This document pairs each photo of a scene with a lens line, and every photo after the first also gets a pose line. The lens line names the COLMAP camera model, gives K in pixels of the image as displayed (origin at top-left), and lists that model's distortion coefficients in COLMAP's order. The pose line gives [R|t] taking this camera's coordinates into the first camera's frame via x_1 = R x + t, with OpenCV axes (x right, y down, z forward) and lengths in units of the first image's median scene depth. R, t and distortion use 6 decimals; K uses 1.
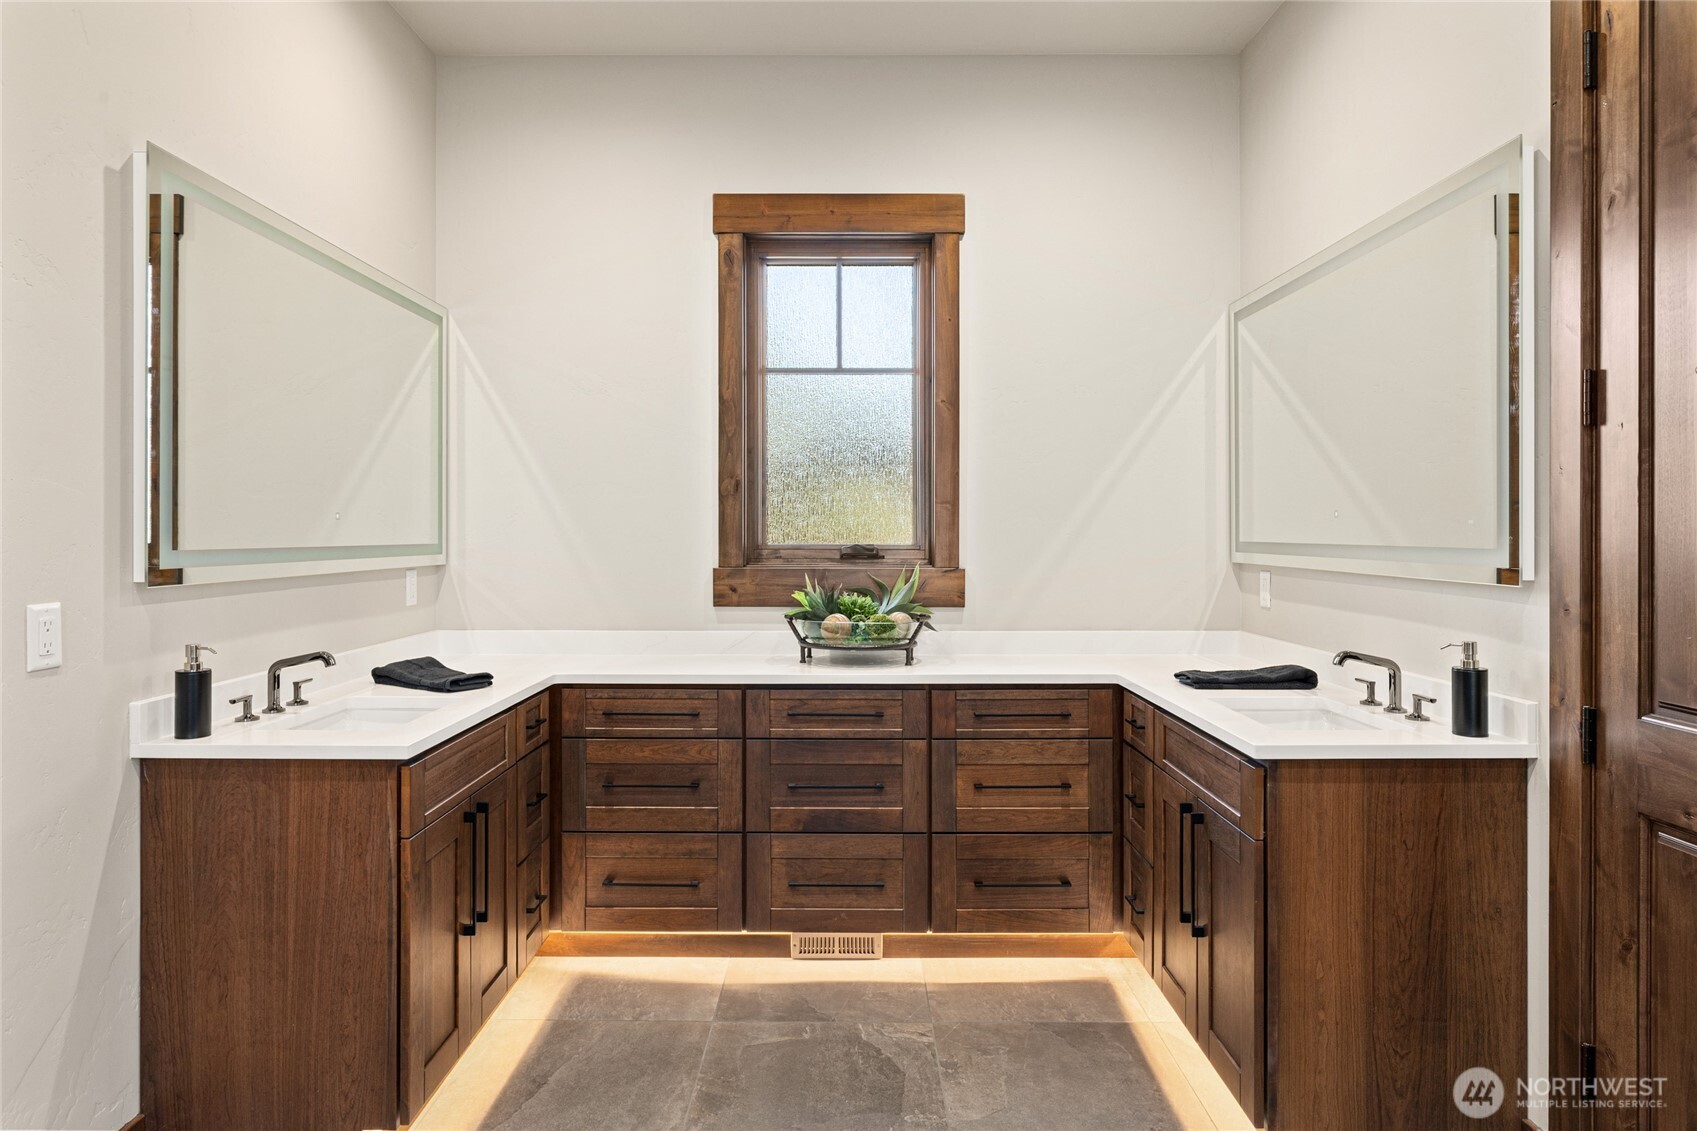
lens RADIAL K [[983.8, 0, 849.2], [0, 983.8, 551.3], [0, 0, 1]] dist [-0.005563, -0.000814]
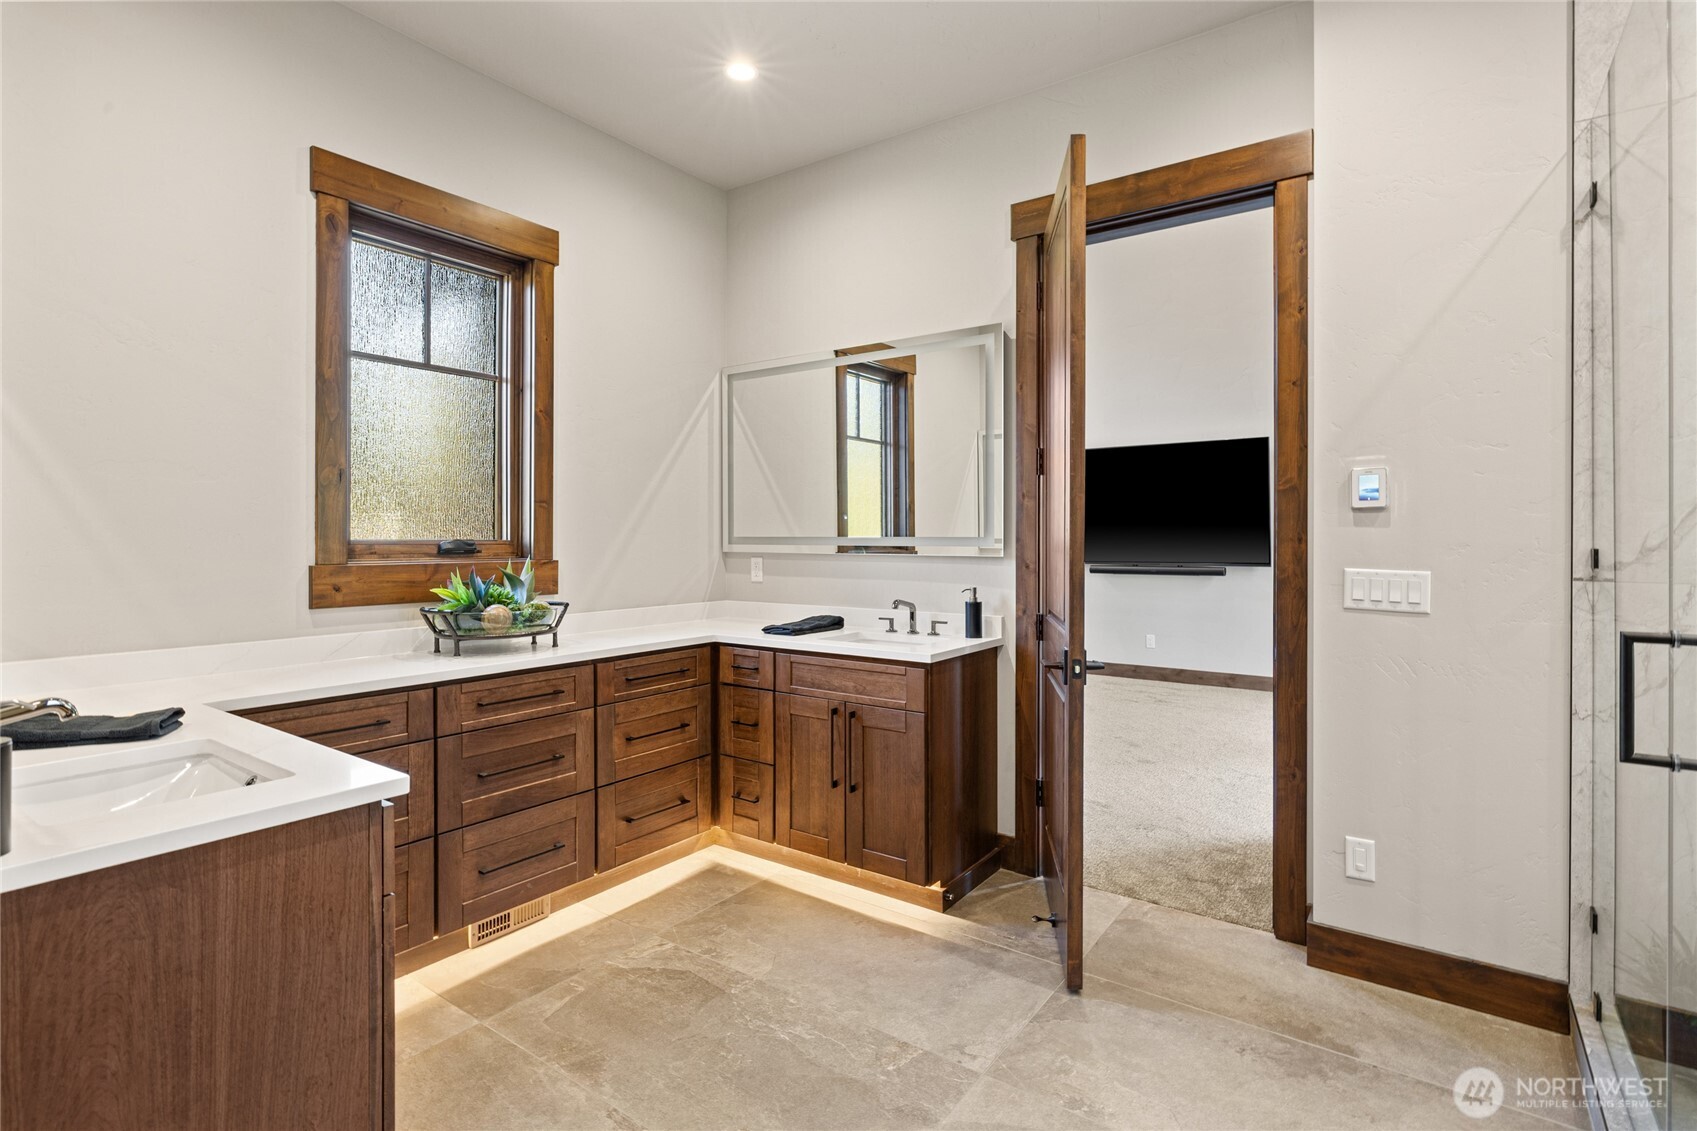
lens RADIAL K [[813.0, 0, 845.1], [0, 813.0, 554.6], [0, 0, 1]] dist [-0.004319, 0.000790]
pose [[0.586639, -0.016530, 0.809680, -0.514616], [0.015223, 0.999840, 0.009383, 0.008218], [-0.809705, 0.006821, 0.586797, 0.203149]]
